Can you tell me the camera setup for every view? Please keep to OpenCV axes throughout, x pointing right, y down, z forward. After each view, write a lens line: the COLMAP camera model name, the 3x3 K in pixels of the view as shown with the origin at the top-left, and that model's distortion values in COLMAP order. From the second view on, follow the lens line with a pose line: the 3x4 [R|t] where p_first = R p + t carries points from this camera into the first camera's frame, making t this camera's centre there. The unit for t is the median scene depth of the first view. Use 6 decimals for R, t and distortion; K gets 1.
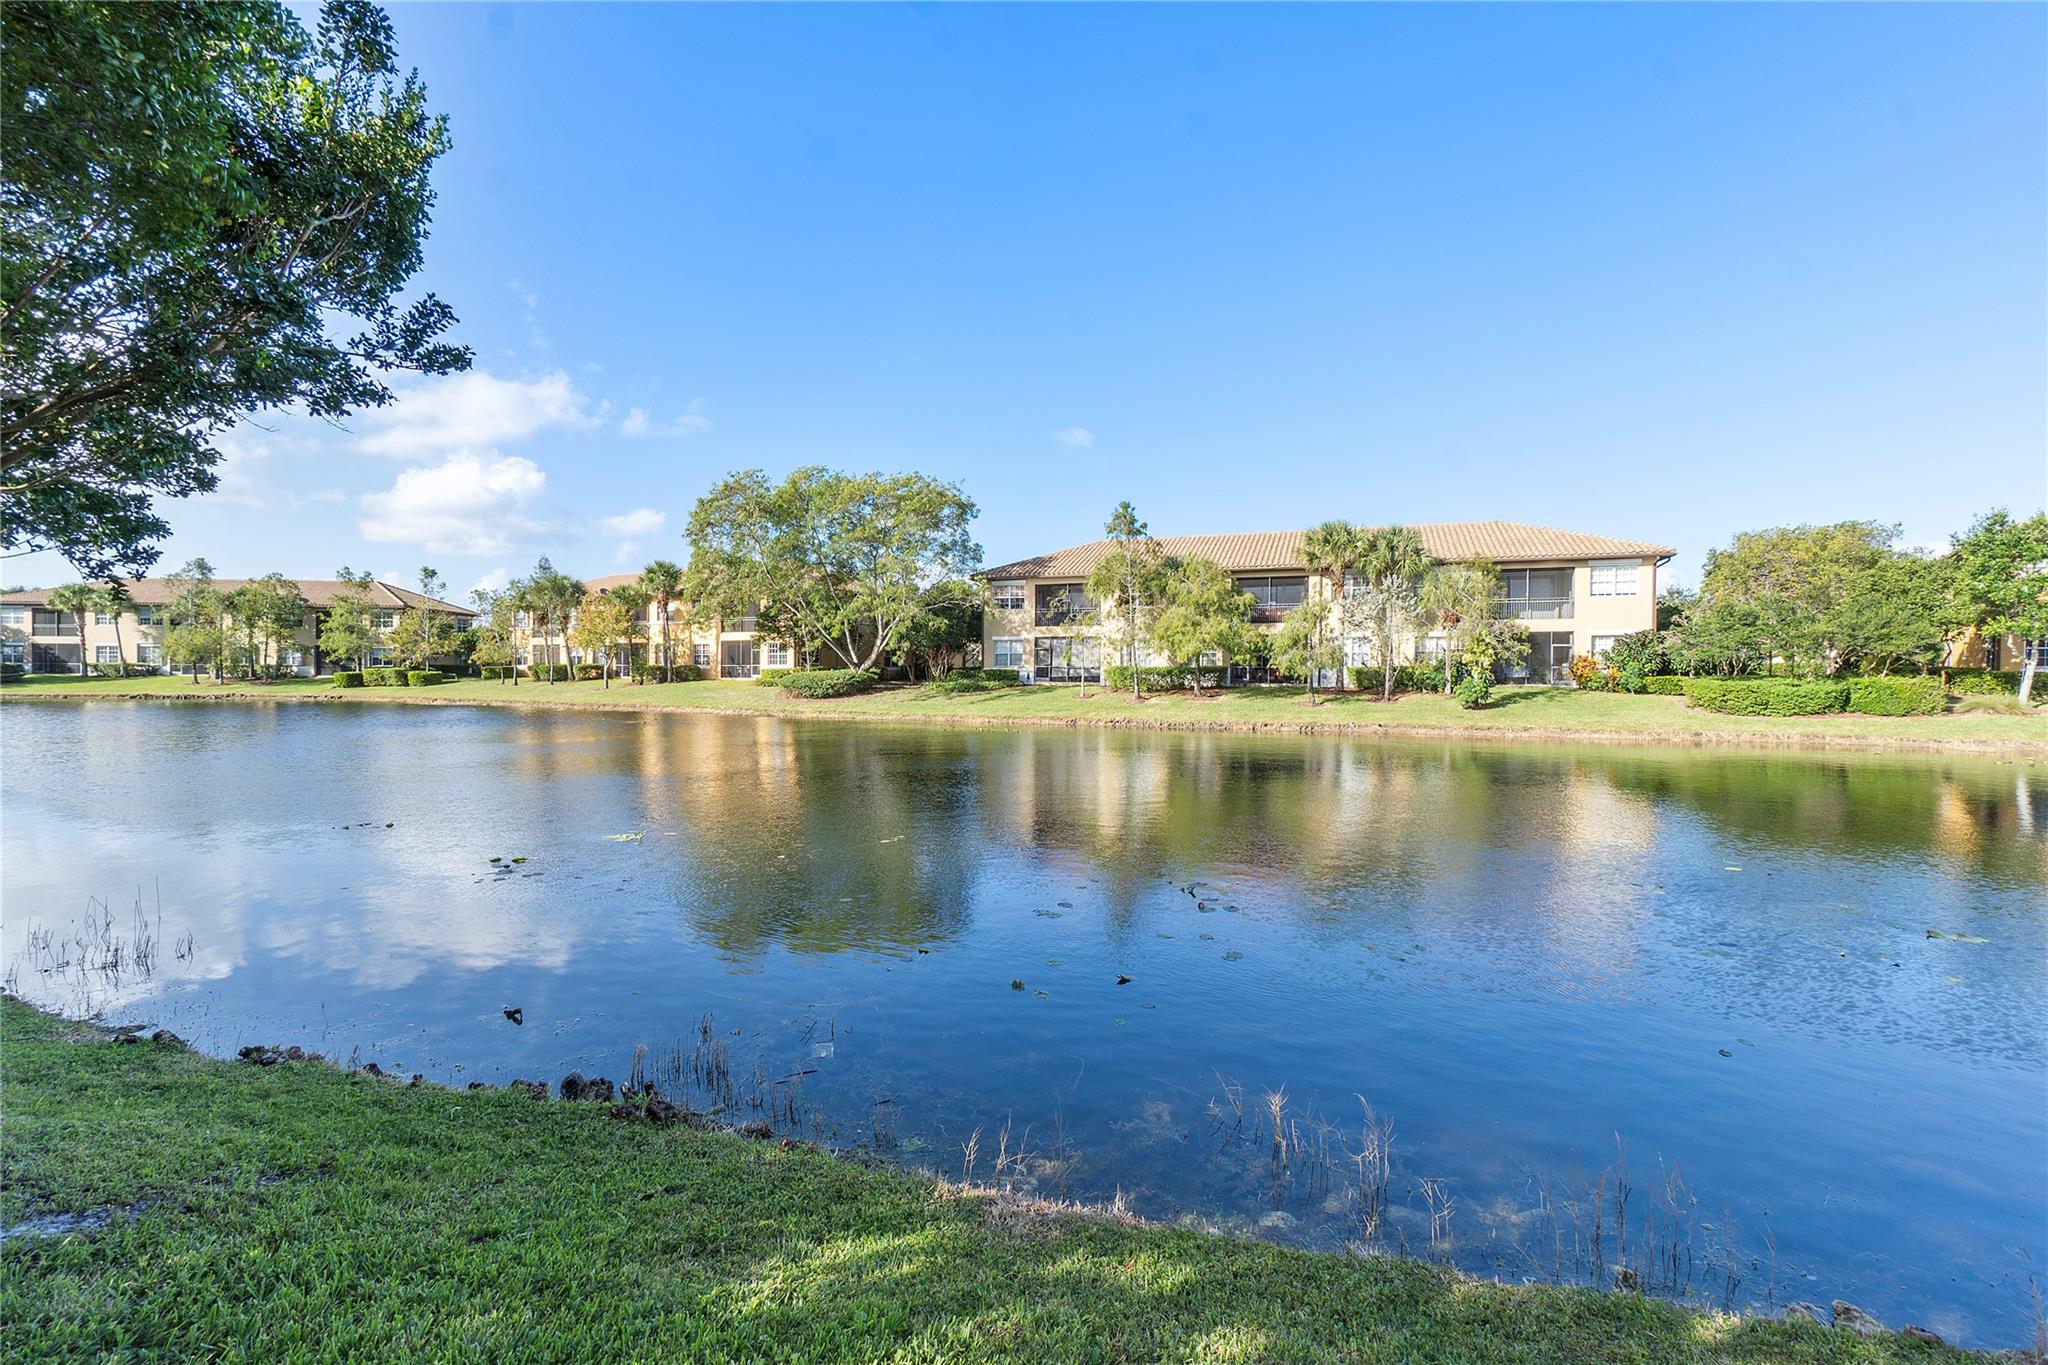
lens RADIAL K [[883.3, 0, 1017.5], [0, 883.3, 689.9], [0, 0, 1]] dist [-0.003068, -0.000663]
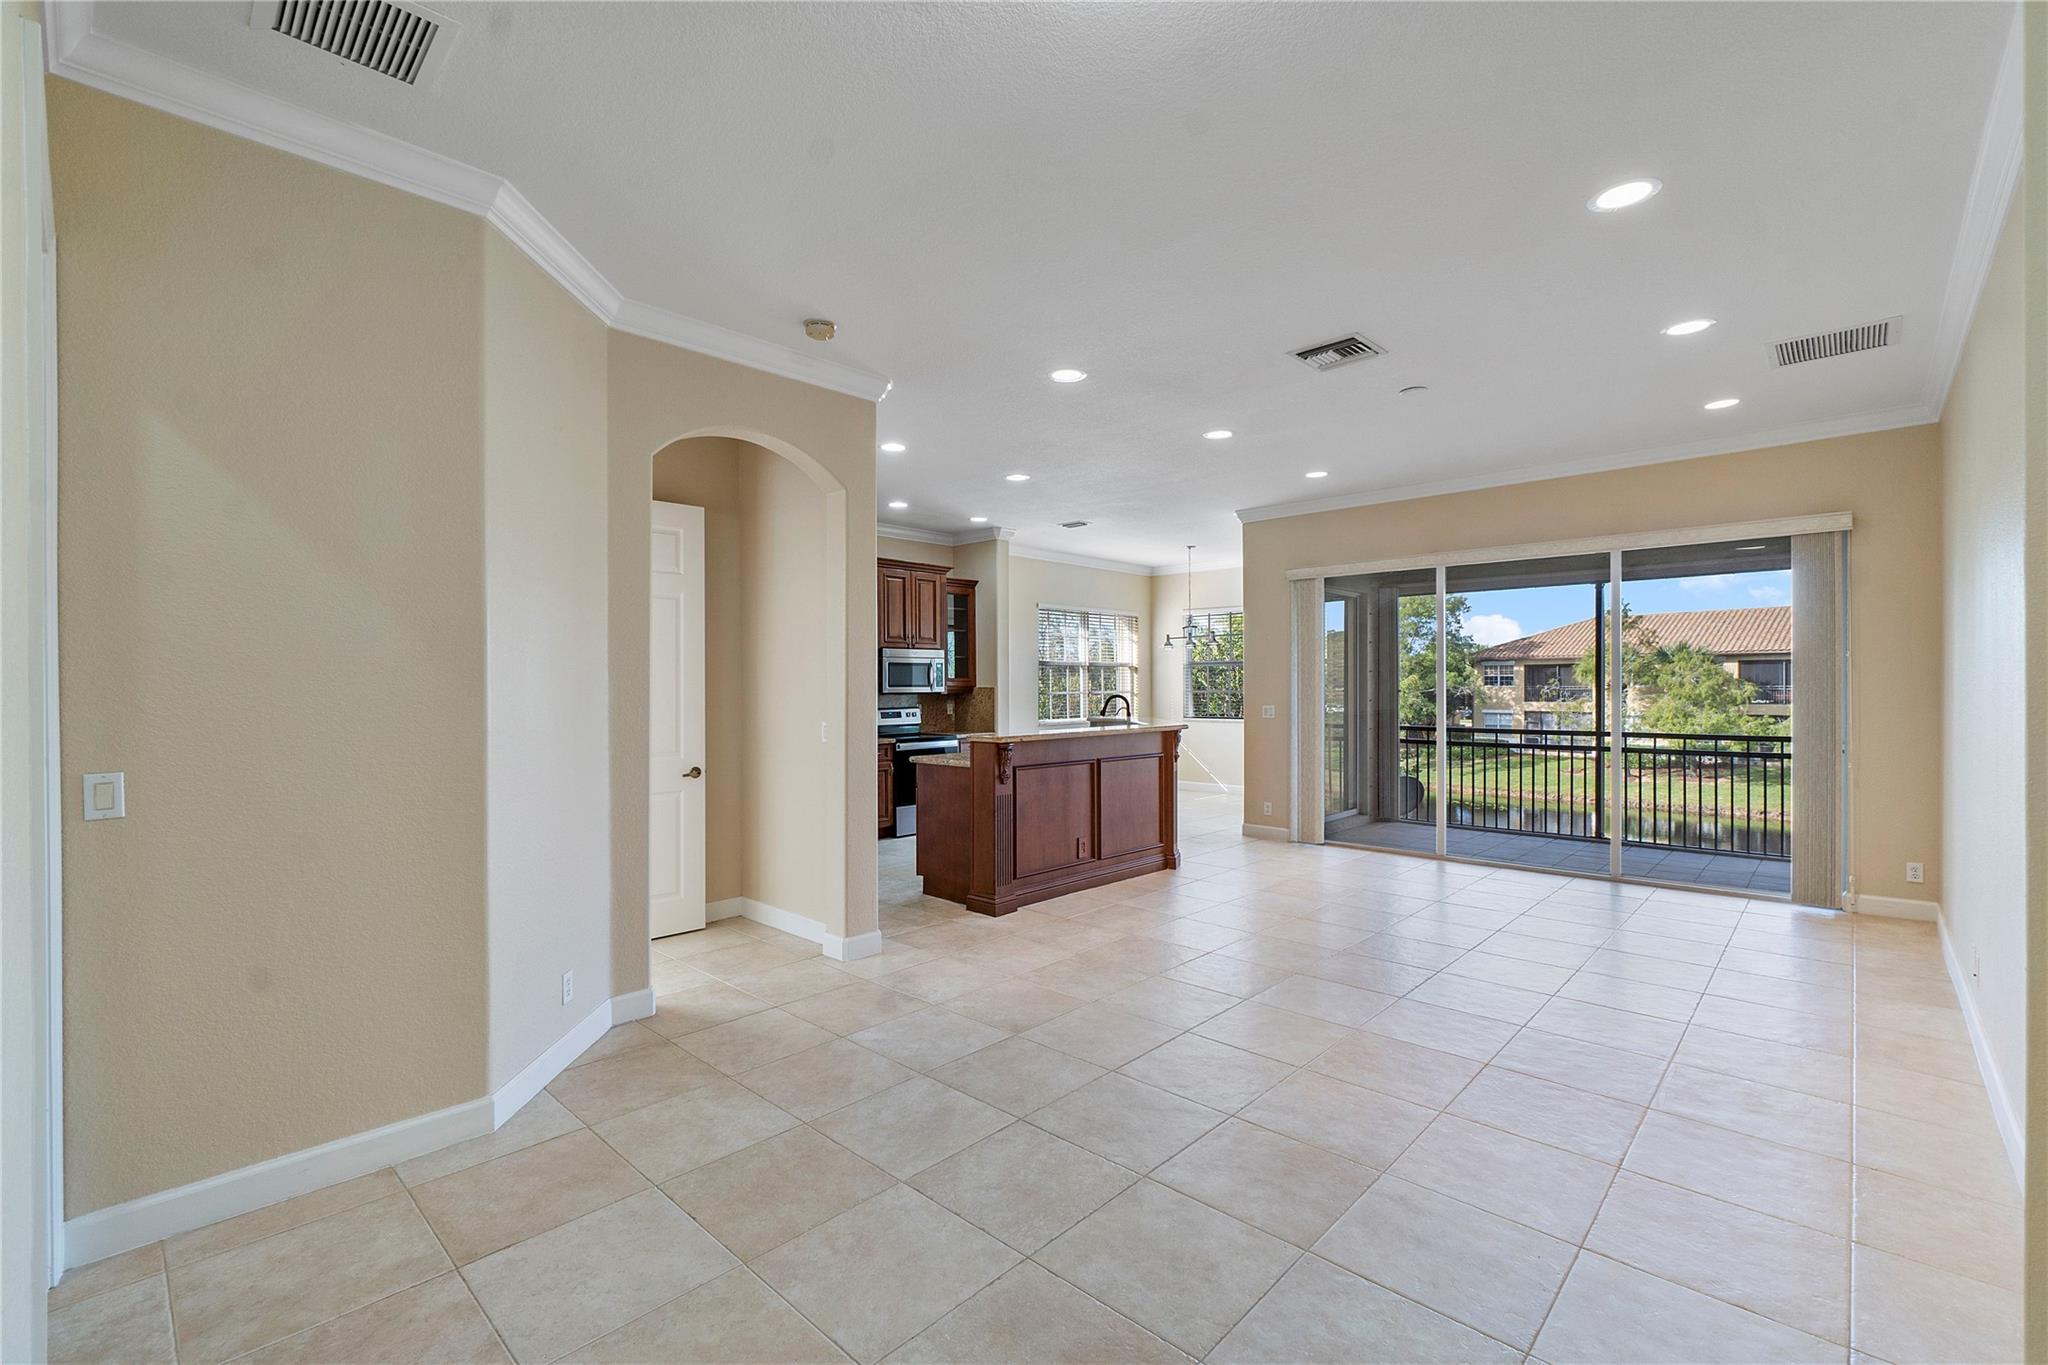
lens RADIAL K [[883.3, 0, 1017.5], [0, 883.3, 689.9], [0, 0, 1]] dist [-0.003068, -0.000663]
pose [[0.870494, -0.004010, -0.492162, 0.011301], [-0.002234, 0.999924, -0.012099, -0.078713], [0.492173, 0.011632, 0.870420, -0.336904]]
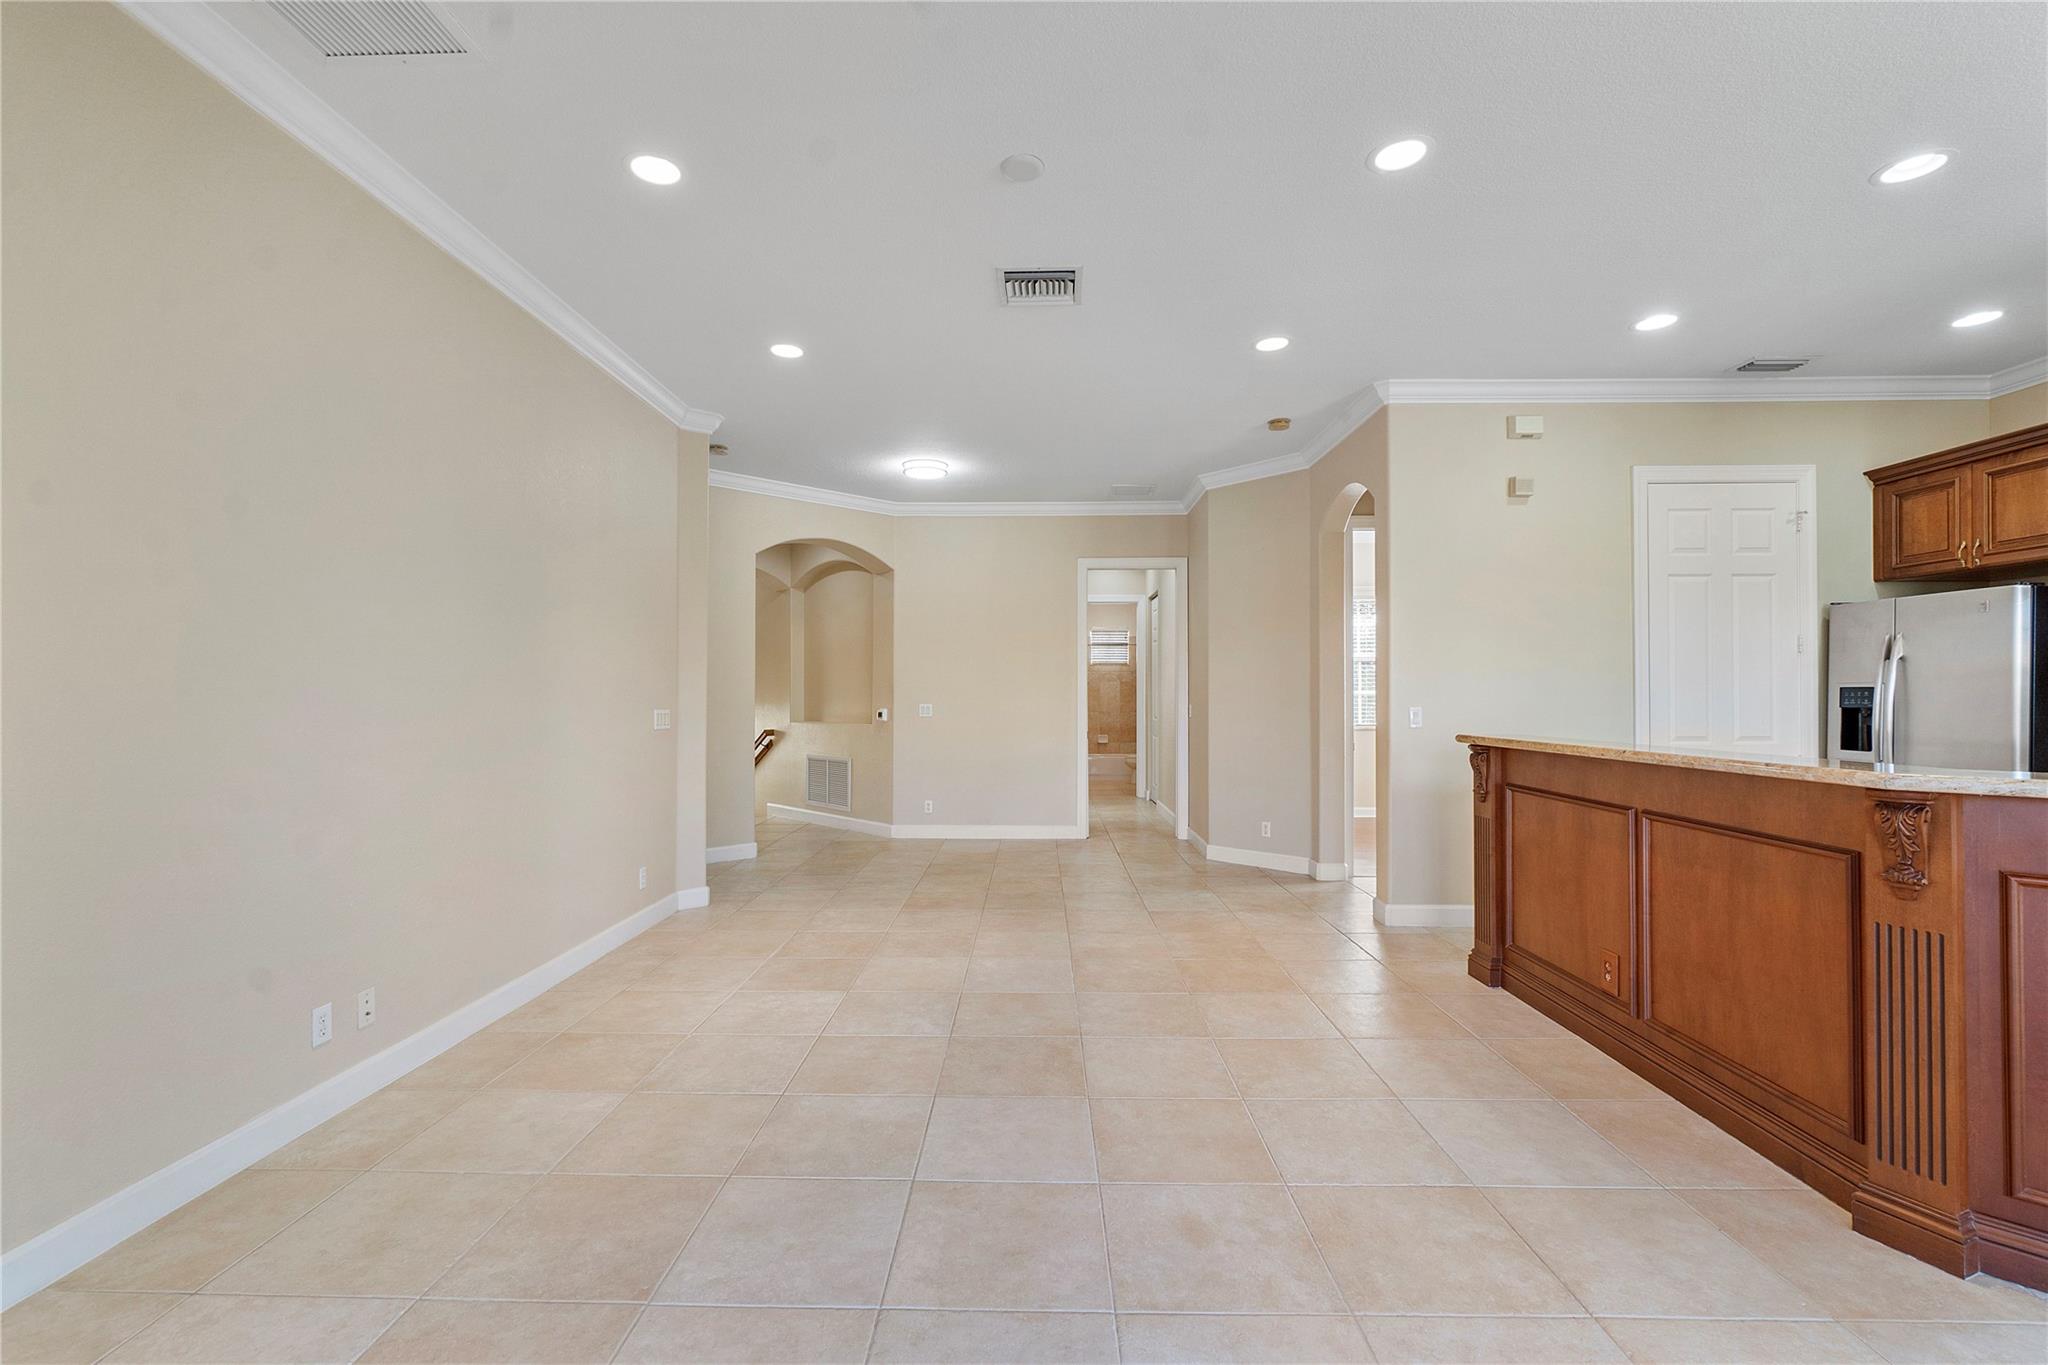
lens RADIAL K [[883.3, 0, 1017.5], [0, 883.3, 689.9], [0, 0, 1]] dist [-0.003068, -0.000663]
pose [[-0.974955, -0.002239, -0.222393, 0.014550], [-0.004373, 0.999949, 0.009103, -0.078997], [0.222361, 0.009848, -0.974915, -0.171192]]
